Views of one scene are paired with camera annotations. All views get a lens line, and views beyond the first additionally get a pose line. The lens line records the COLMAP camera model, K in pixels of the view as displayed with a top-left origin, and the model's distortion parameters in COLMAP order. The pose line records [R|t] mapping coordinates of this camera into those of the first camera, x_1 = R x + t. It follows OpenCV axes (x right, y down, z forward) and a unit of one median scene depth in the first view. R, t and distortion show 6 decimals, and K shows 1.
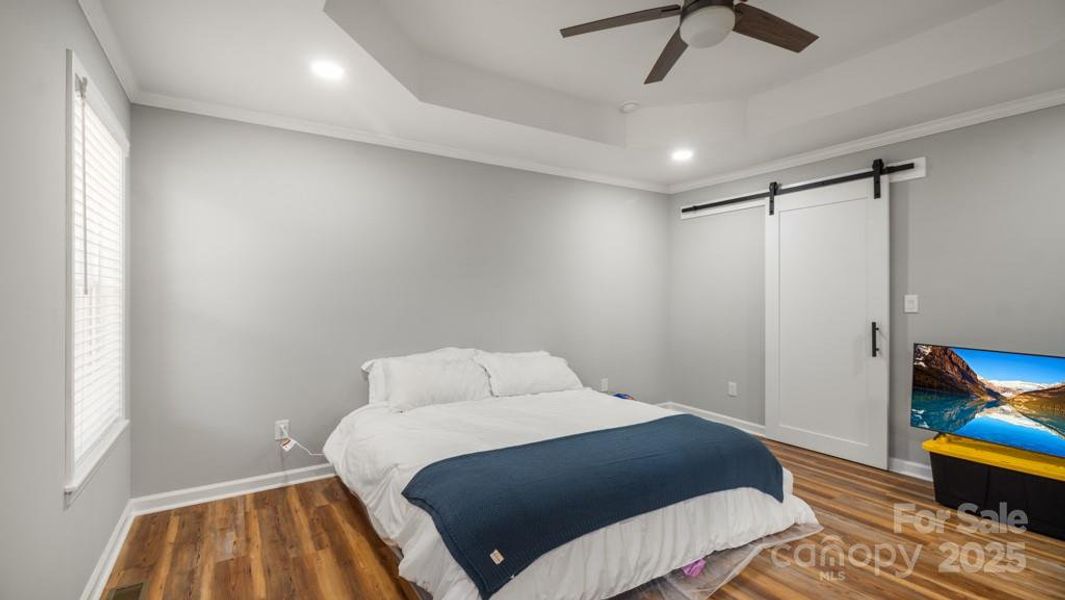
lens RADIAL K [[467.6, 0, 526.9], [0, 467.6, 301.2], [0, 0, 1]] dist [0.021795, -0.014245]
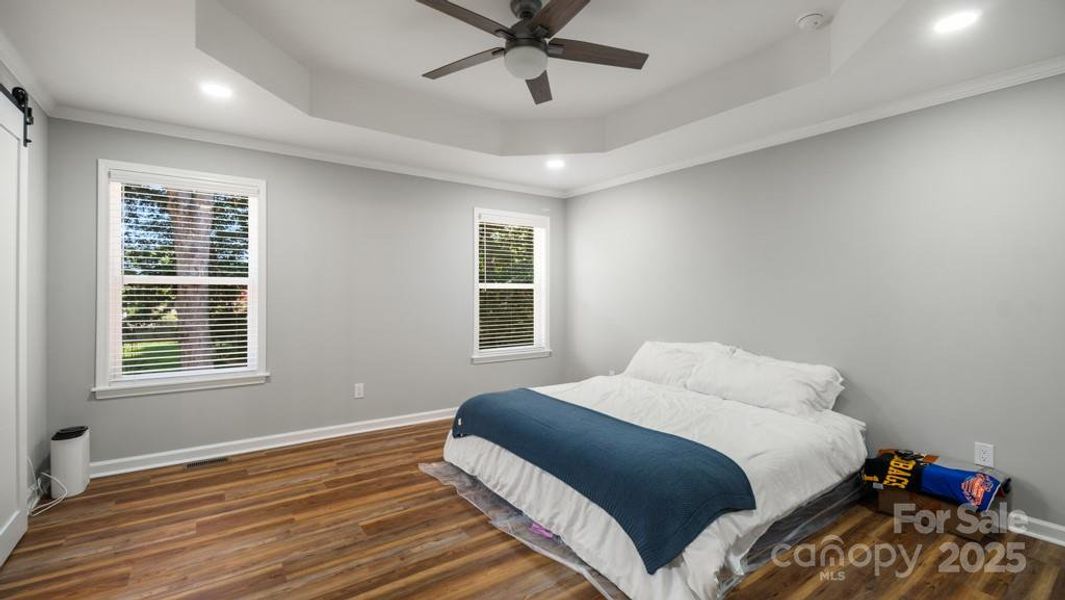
lens RADIAL K [[467.6, 0, 526.9], [0, 467.6, 301.2], [0, 0, 1]] dist [0.021795, -0.014245]
pose [[0.053006, 0.016855, -0.998452, 1.422535], [-0.016640, 0.999734, 0.015994, -0.003547], [0.998456, 0.015766, 0.053273, 0.866404]]
